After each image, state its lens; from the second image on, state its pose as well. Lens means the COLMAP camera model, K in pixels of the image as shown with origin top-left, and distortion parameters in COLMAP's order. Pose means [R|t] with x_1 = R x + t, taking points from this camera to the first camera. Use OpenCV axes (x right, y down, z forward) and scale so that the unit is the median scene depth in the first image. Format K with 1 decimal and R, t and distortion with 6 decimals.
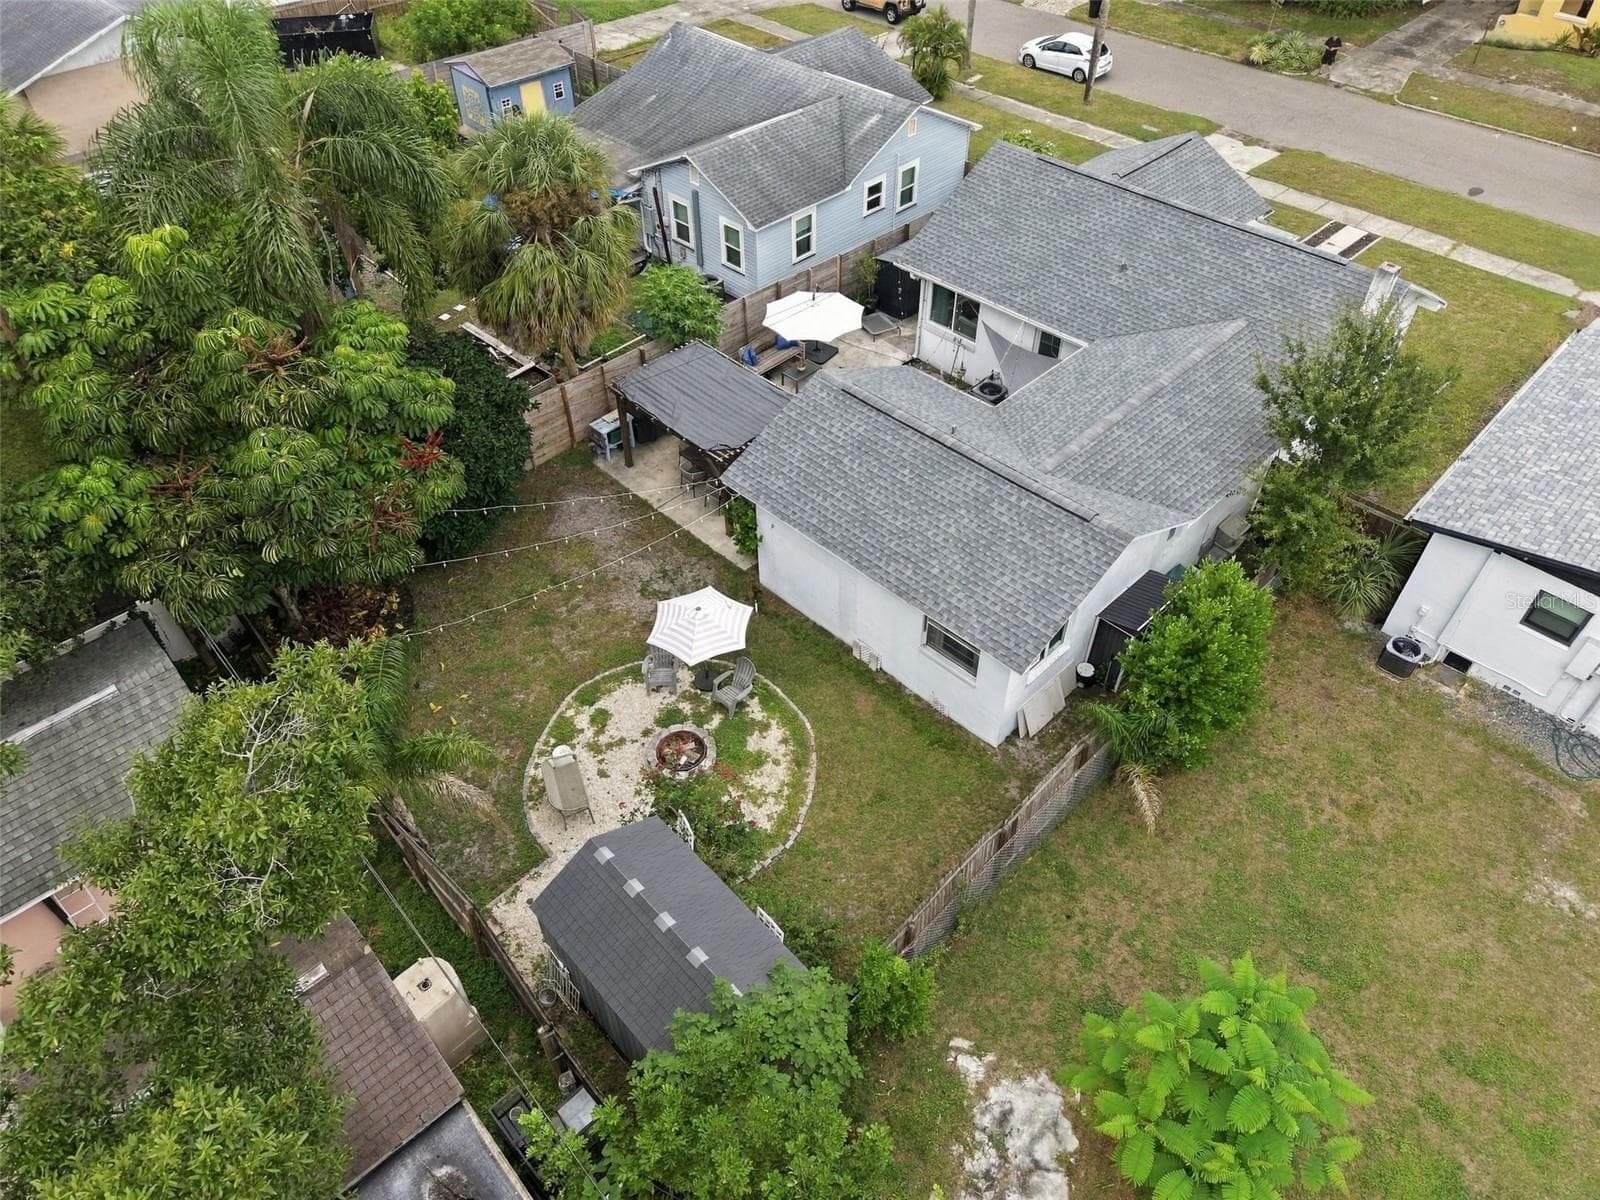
lens RADIAL K [[1070.4, 0, 802.0], [0, 1070.4, 600.3], [0, 0, 1]] dist [0.029130, -0.025971]
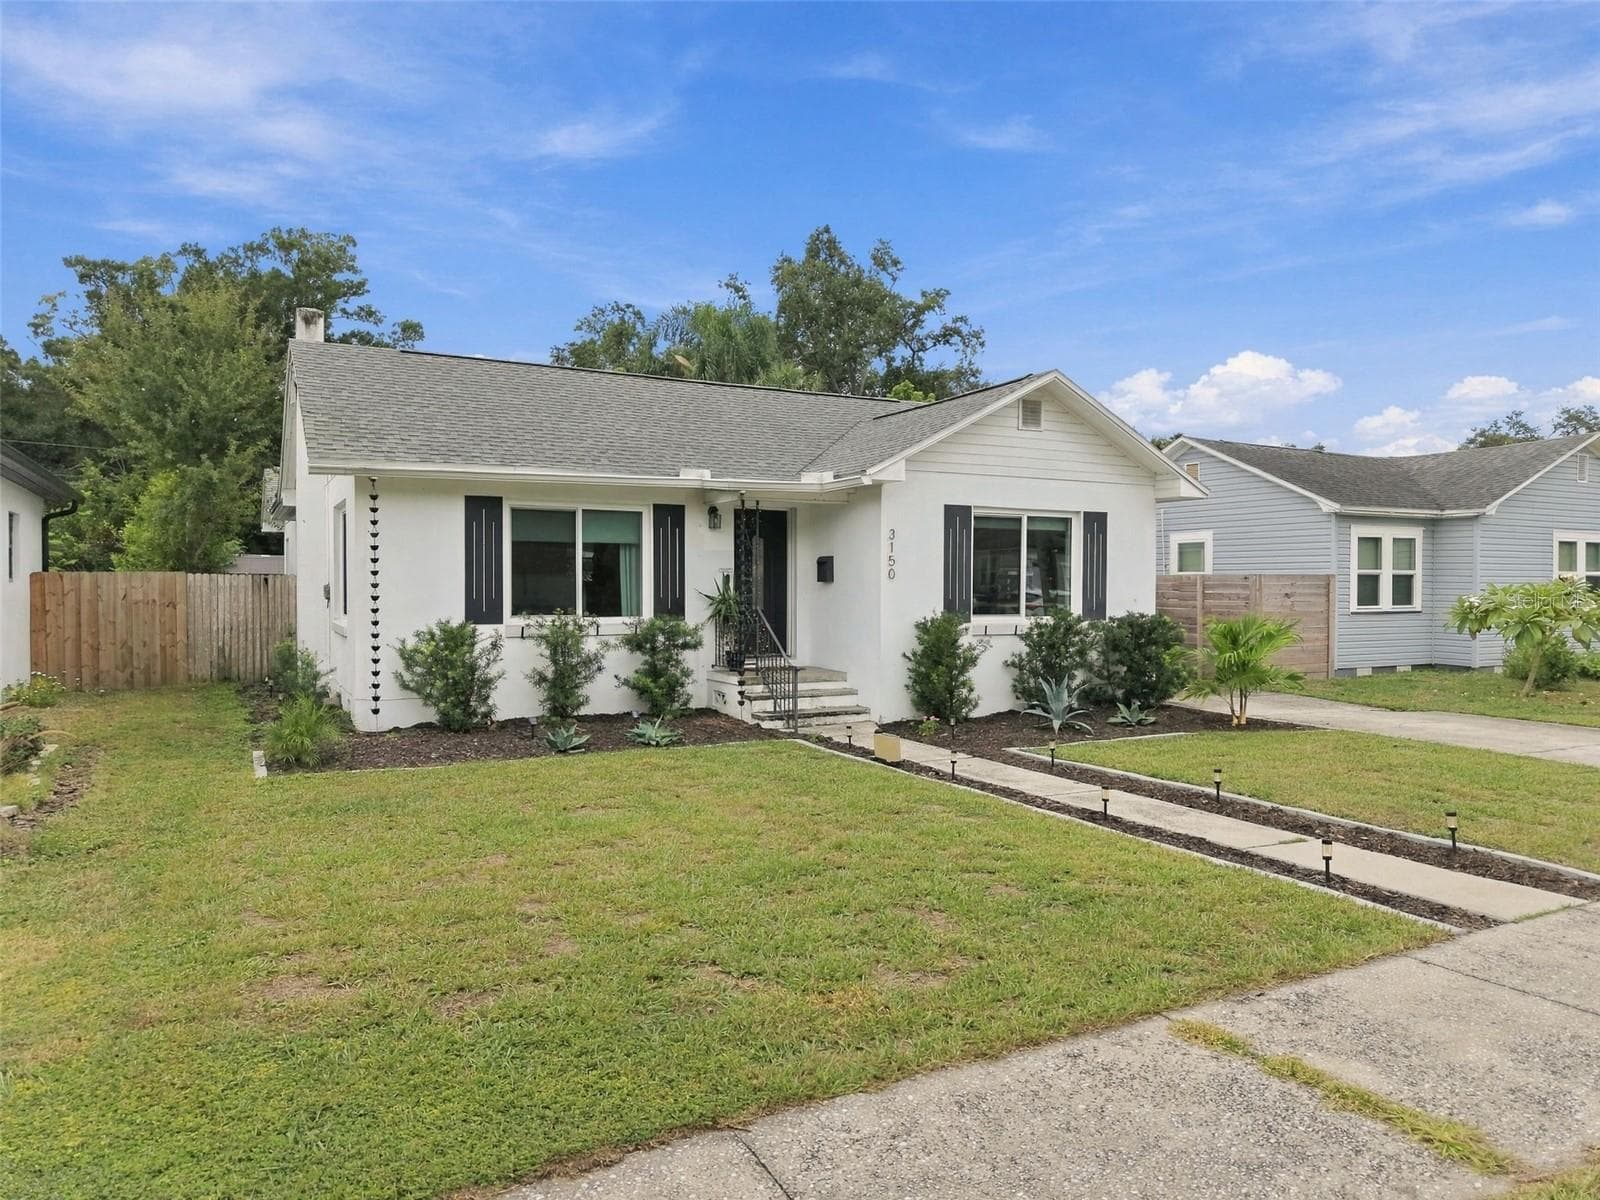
lens RADIAL K [[1070.4, 0, 802.0], [0, 1070.4, 600.3], [0, 0, 1]] dist [0.029130, -0.025971]
pose [[-0.294315, 0.016246, -0.955570, 1.146215], [-0.673107, 0.706275, 0.219324, -0.558754], [0.678458, 0.707751, -0.196932, 1.525638]]
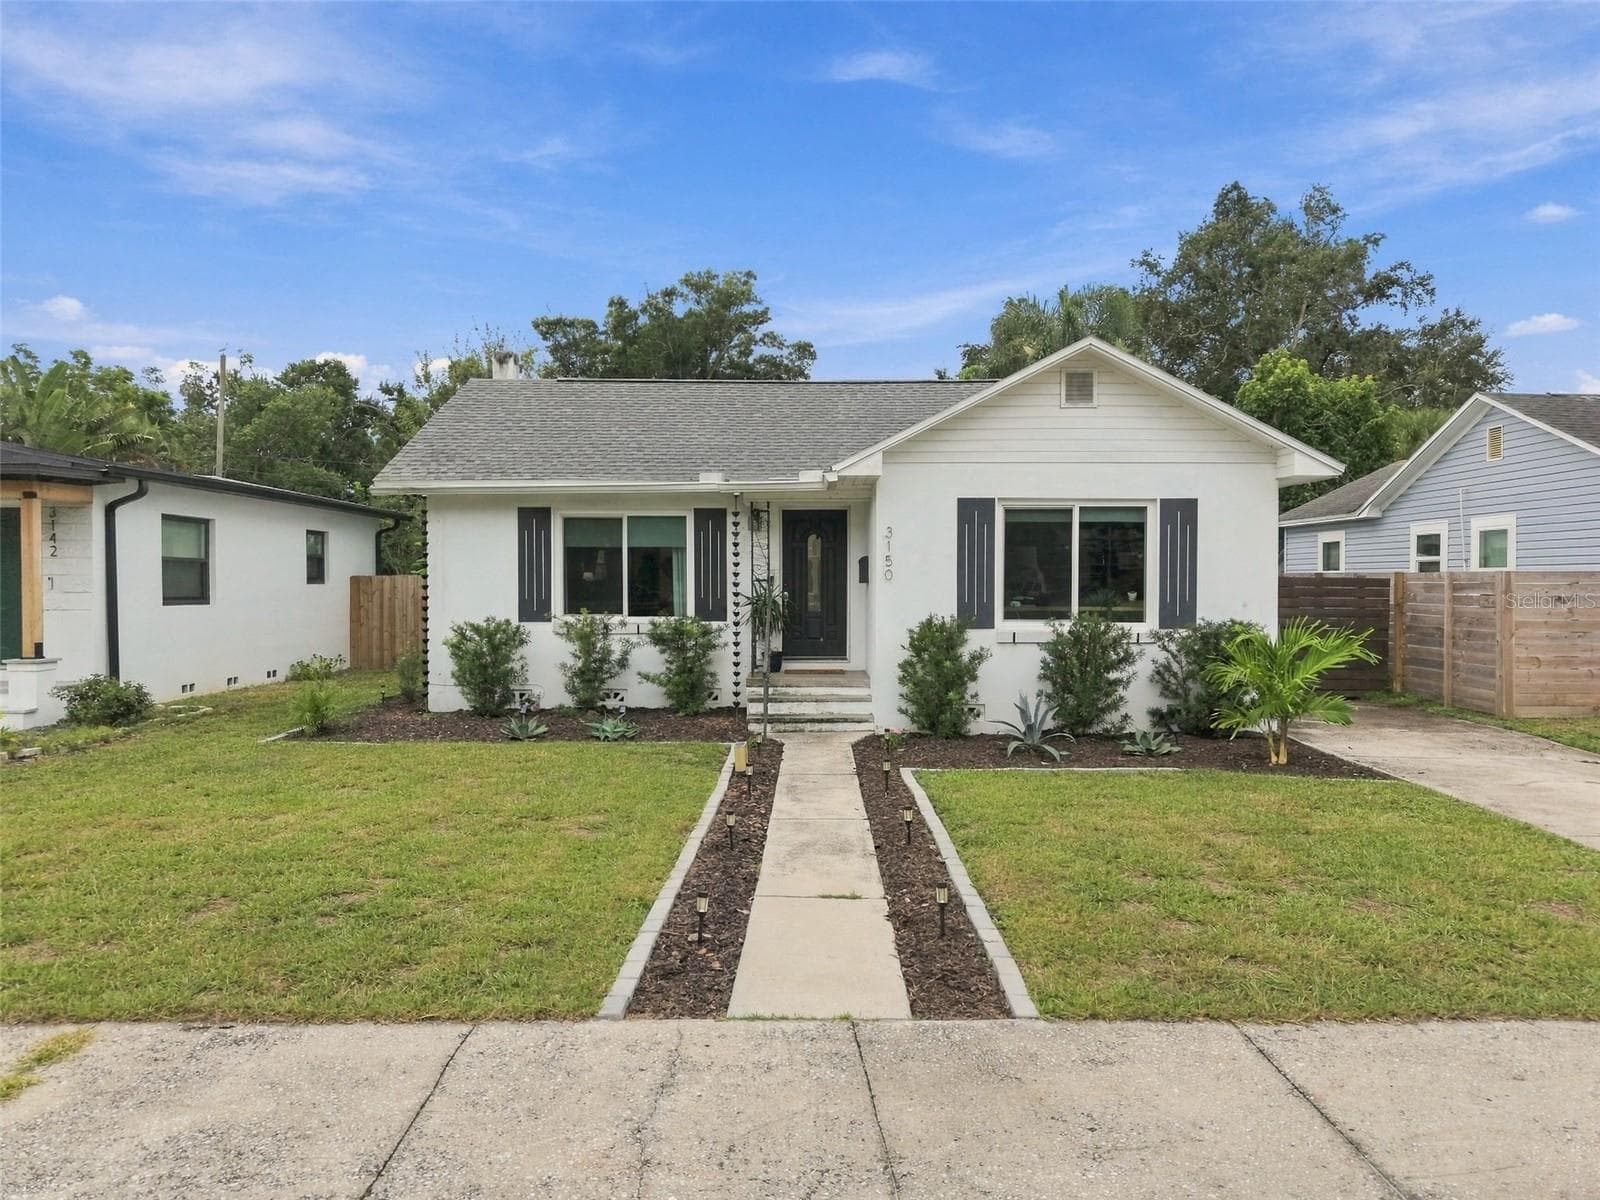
lens RADIAL K [[1070.4, 0, 802.0], [0, 1070.4, 600.3], [0, 0, 1]] dist [0.029130, -0.025971]
pose [[-0.706854, 0.014405, -0.707212, 0.989604], [-0.496344, 0.702238, 0.510396, -0.721951], [0.503984, 0.711796, -0.489230, 1.688390]]
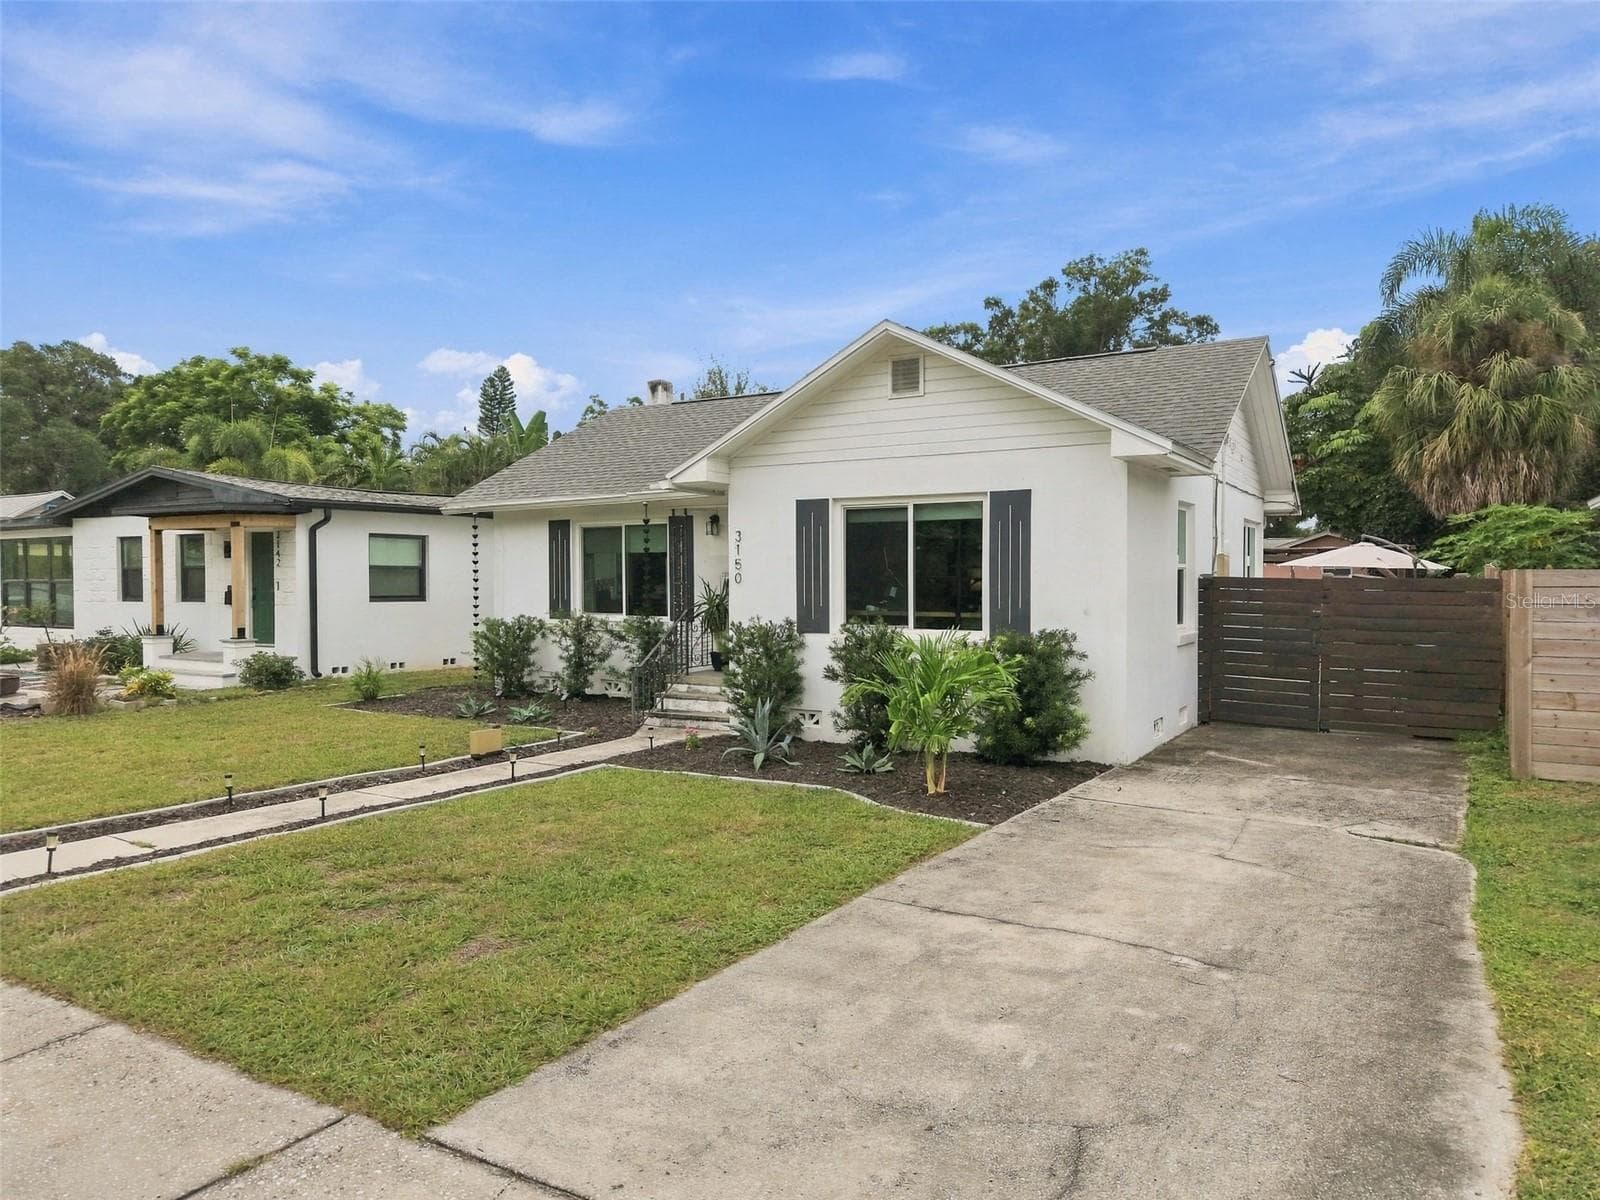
lens RADIAL K [[1070.4, 0, 802.0], [0, 1070.4, 600.3], [0, 0, 1]] dist [0.029130, -0.025971]
pose [[-0.969244, 0.009345, -0.245923, 0.673949], [-0.169694, 0.698358, 0.695342, -0.858673], [0.178241, 0.715688, -0.675293, 1.823970]]
